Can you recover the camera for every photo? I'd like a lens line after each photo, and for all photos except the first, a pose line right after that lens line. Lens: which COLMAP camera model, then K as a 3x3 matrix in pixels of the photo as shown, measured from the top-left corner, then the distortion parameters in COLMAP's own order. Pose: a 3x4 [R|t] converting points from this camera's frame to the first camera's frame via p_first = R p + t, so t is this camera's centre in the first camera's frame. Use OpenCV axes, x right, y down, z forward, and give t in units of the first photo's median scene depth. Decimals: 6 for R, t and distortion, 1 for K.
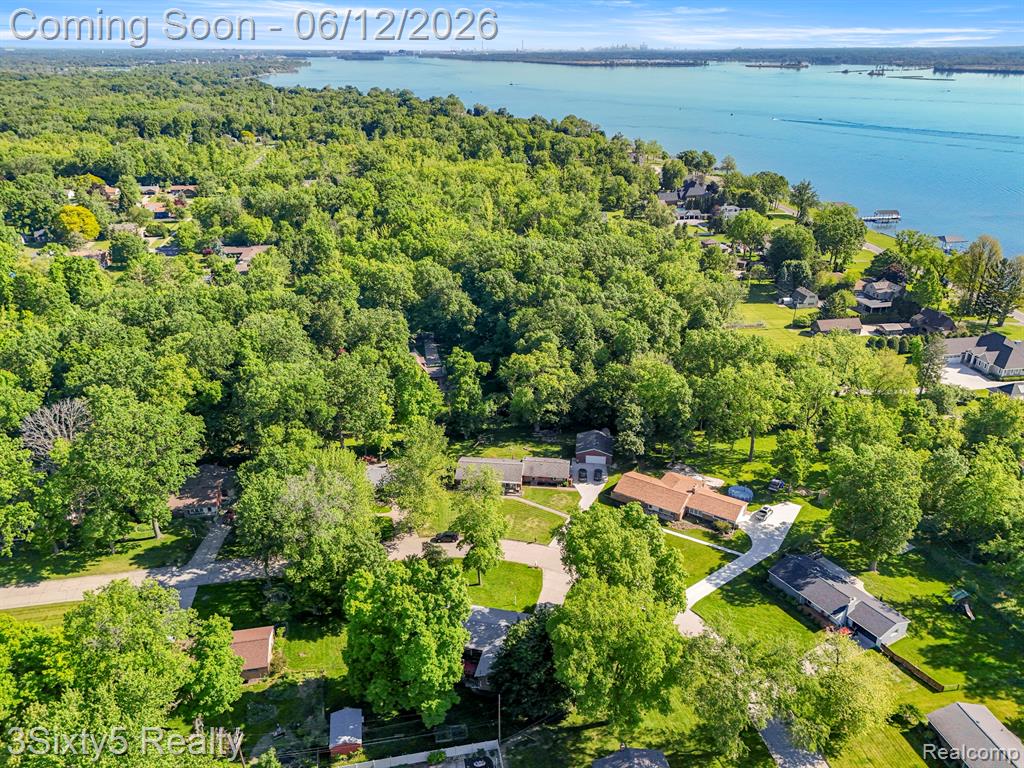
lens RADIAL K [[748.4, 0, 509.5], [0, 748.4, 389.1], [0, 0, 1]] dist [0.081175, -0.072898]
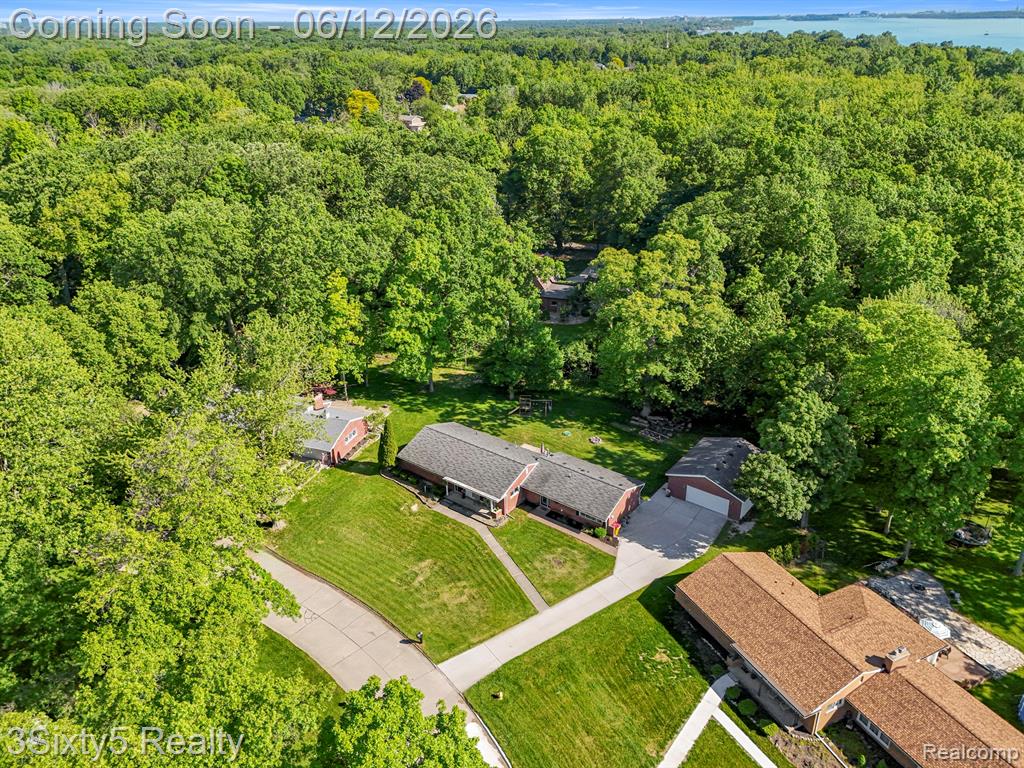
lens RADIAL K [[748.4, 0, 509.5], [0, 748.4, 389.1], [0, 0, 1]] dist [0.081175, -0.072898]
pose [[0.862983, 0.215714, -0.456867, 0.195903], [-0.200263, 0.976249, 0.082667, 0.015276], [0.463848, 0.020153, 0.885686, 0.524910]]
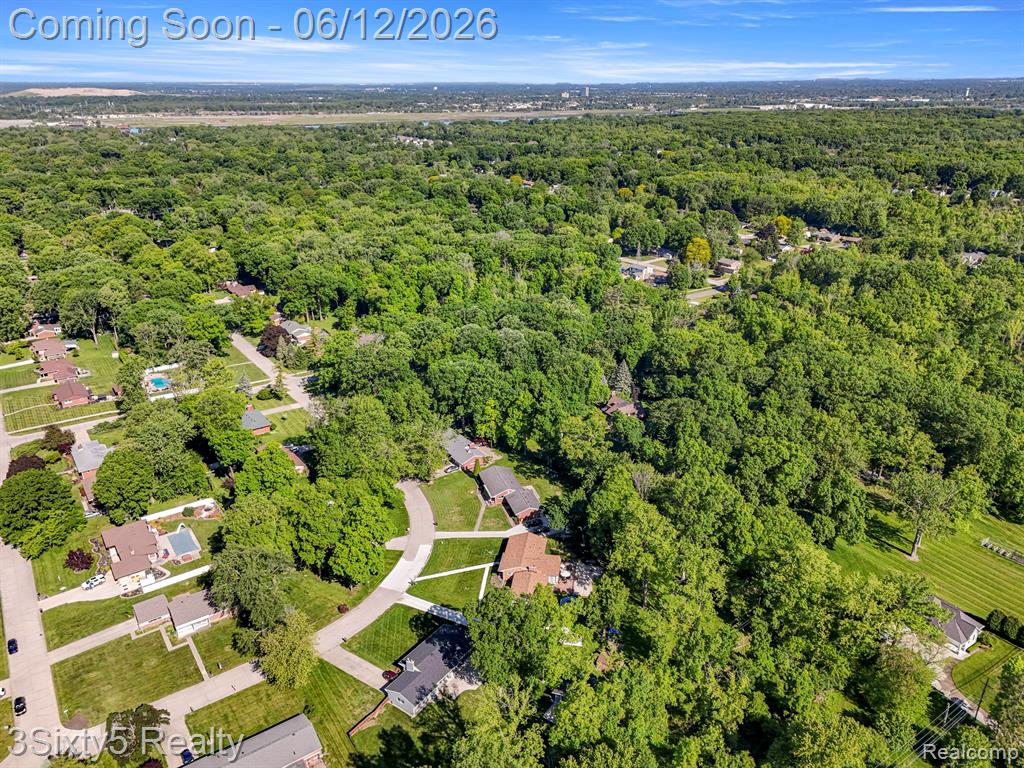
lens RADIAL K [[748.4, 0, 509.5], [0, 748.4, 389.1], [0, 0, 1]] dist [0.081175, -0.072898]
pose [[0.412497, 0.348511, -0.841657, 0.932698], [-0.375018, 0.906968, 0.191758, -0.268567], [0.830186, 0.236537, 0.504819, 0.297534]]
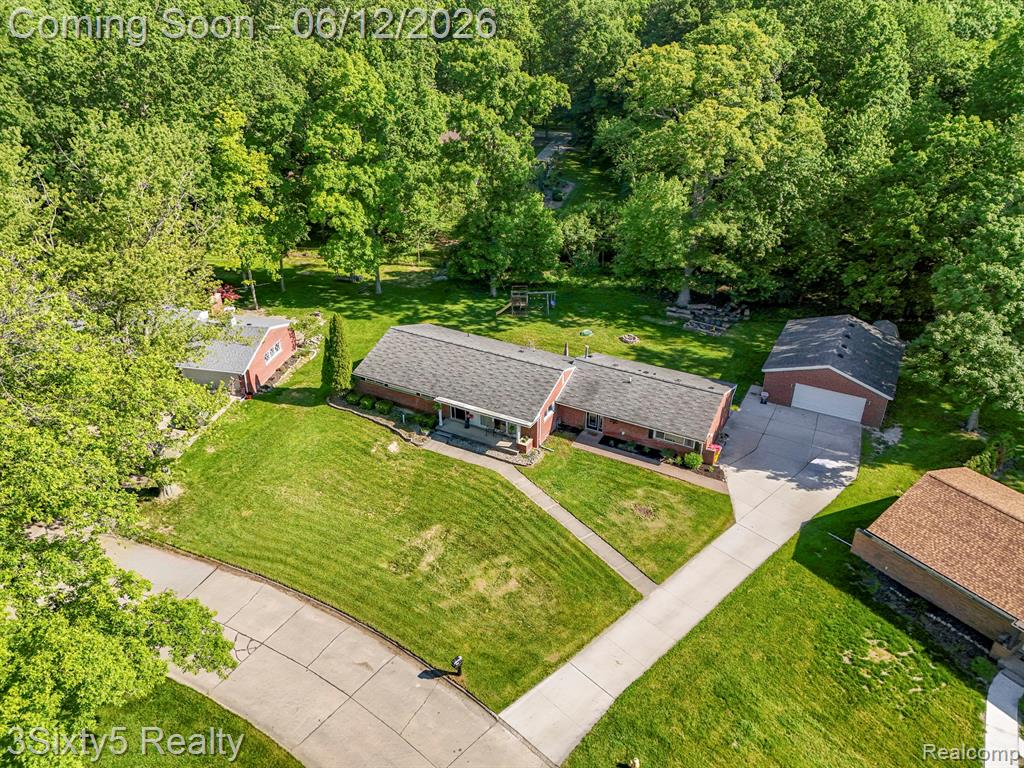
lens RADIAL K [[748.4, 0, 509.5], [0, 748.4, 389.1], [0, 0, 1]] dist [0.081175, -0.072898]
pose [[0.929966, 0.182319, -0.319253, 0.088461], [-0.152273, 0.981401, 0.116898, 0.069460], [0.334628, -0.060098, 0.940432, 0.641898]]
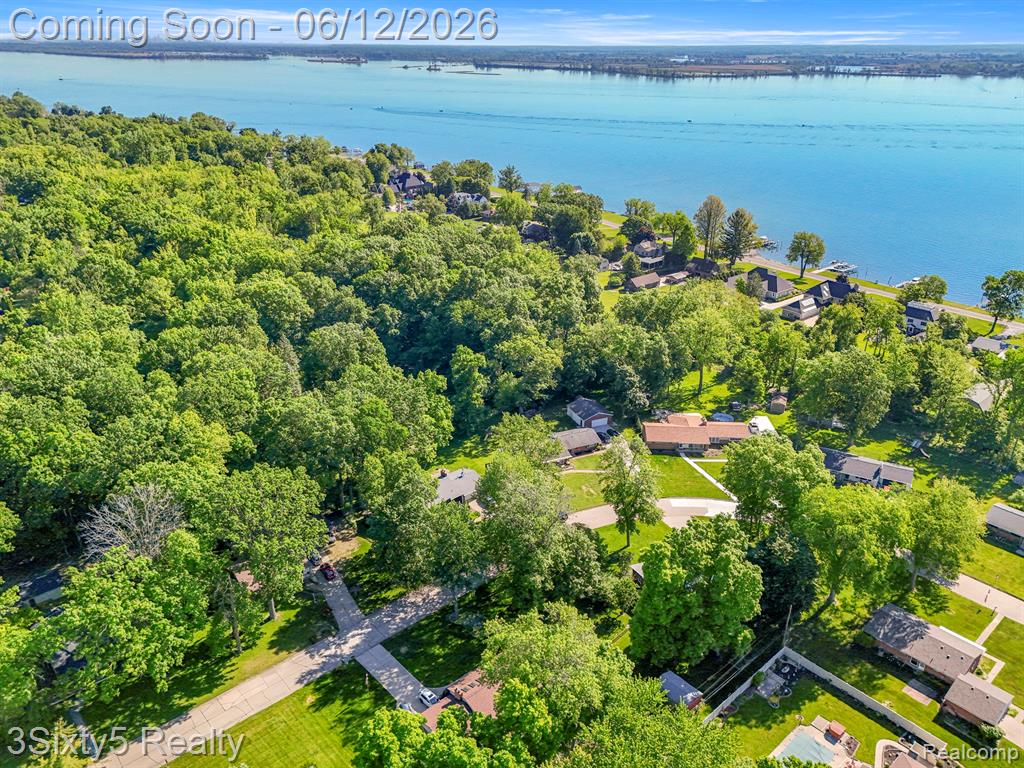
lens RADIAL K [[748.4, 0, 509.5], [0, 748.4, 389.1], [0, 0, 1]] dist [0.081175, -0.072898]
pose [[0.857208, -0.208838, 0.470723, -0.481652], [0.205863, 0.976831, 0.058490, -0.042428], [-0.472032, 0.046767, 0.880340, 0.093136]]
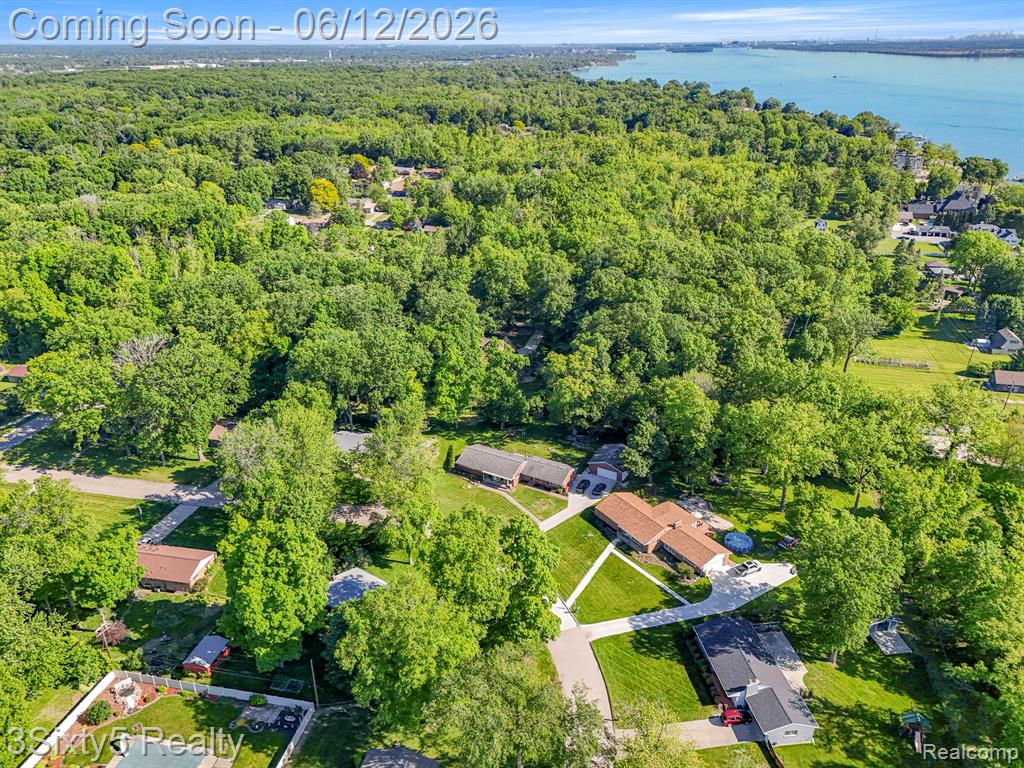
lens RADIAL K [[748.4, 0, 509.5], [0, 748.4, 389.1], [0, 0, 1]] dist [0.081175, -0.072898]
pose [[0.921076, 0.160350, -0.354834, 0.308454], [-0.157402, 0.986827, 0.037367, -0.026806], [0.356152, 0.021434, 0.934182, 0.062064]]
